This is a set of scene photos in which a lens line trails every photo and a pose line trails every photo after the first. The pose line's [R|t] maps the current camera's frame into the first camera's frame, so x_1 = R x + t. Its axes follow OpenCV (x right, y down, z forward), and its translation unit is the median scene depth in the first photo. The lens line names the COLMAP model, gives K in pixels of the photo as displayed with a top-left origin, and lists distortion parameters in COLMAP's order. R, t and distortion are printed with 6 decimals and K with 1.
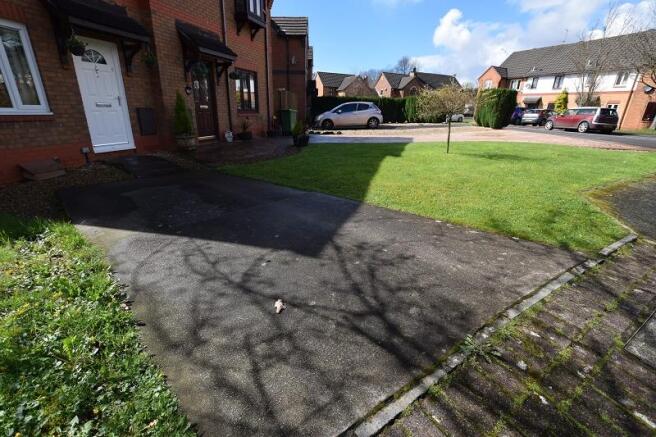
lens RADIAL K [[290.8, 0, 329.2], [0, 290.8, 215.1], [0, 0, 1]] dist [-0.022916, 0.002889]
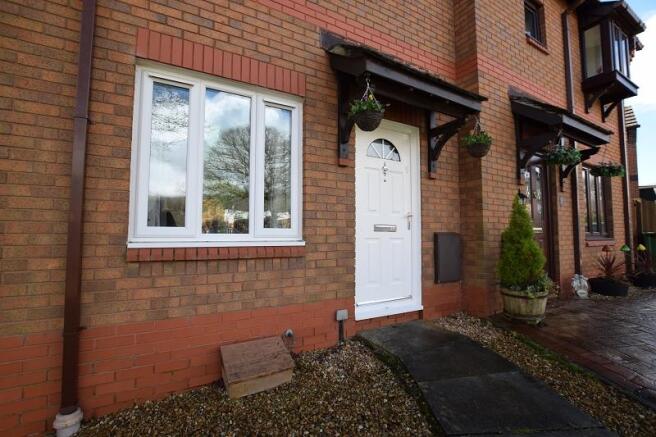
lens RADIAL K [[290.8, 0, 329.4], [0, 290.8, 217.7], [0, 0, 1]] dist [-0.022916, 0.002889]
pose [[0.727751, -0.060287, -0.683187, -0.478036], [-0.220671, 0.922576, -0.316477, -0.201732], [0.649372, 0.381076, 0.658101, 0.550681]]
